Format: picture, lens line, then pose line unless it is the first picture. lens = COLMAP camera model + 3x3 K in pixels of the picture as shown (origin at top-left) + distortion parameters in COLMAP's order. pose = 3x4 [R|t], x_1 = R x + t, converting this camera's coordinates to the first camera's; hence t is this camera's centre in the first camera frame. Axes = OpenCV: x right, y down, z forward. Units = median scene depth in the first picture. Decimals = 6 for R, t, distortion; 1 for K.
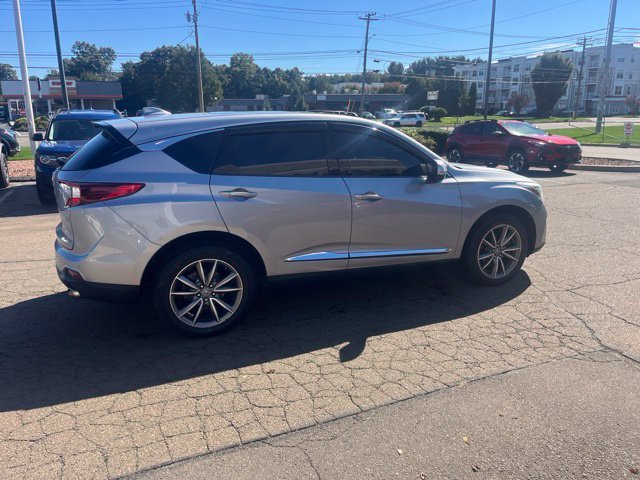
lens RADIAL K [[480.3, 0, 318.9], [0, 480.3, 234.0], [0, 0, 1]] dist [0.069882, -0.087440]
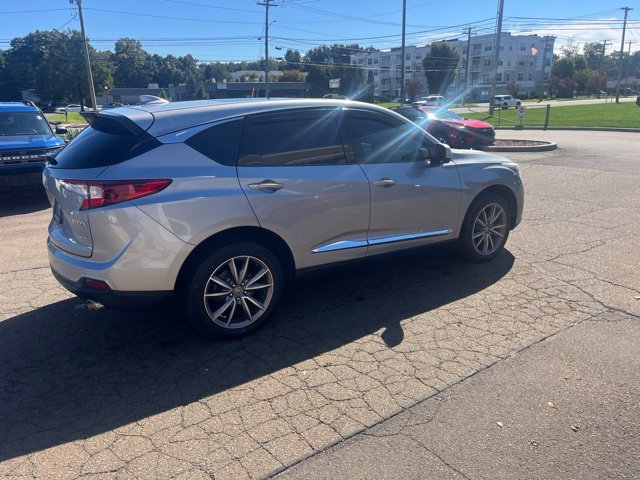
lens RADIAL K [[480.3, 0, 318.7], [0, 480.3, 242.6], [0, 0, 1]] dist [0.069882, -0.087440]
pose [[0.979700, -0.070767, 0.187565, -0.206292], [0.063659, 0.997016, 0.043658, -0.005008], [-0.190095, -0.030831, 0.981281, 0.035124]]
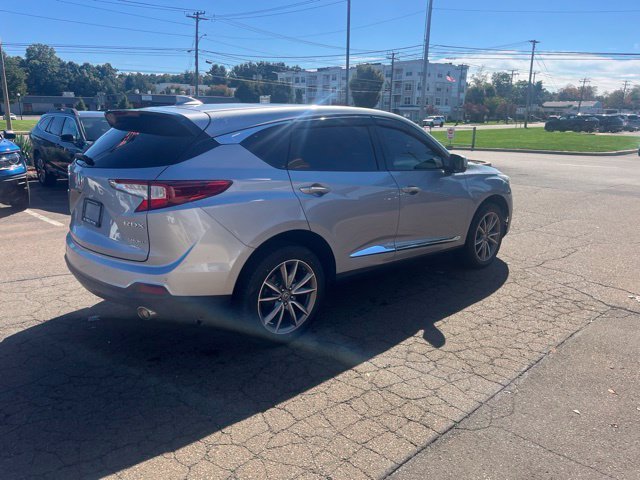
lens RADIAL K [[480.3, 0, 317.6], [0, 480.3, 243.7], [0, 0, 1]] dist [0.069882, -0.087440]
pose [[0.940050, -0.068369, 0.334114, -0.397360], [0.064598, 0.997660, 0.022399, 0.002010], [-0.334863, 0.000527, 0.942267, 0.082817]]
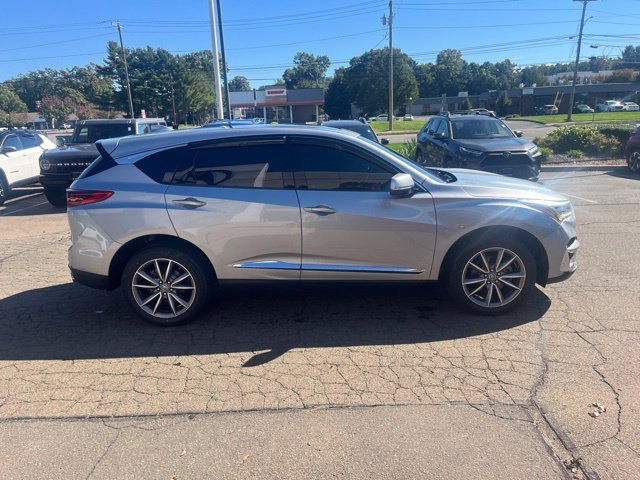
lens RADIAL K [[480.3, 0, 319.9], [0, 480.3, 240.8], [0, 0, 1]] dist [0.069882, -0.087440]
pose [[0.919496, 0.069321, -0.386939, 0.448805], [-0.063661, 0.997594, 0.027441, -0.037159], [0.387911, -0.000599, 0.921697, 0.069713]]
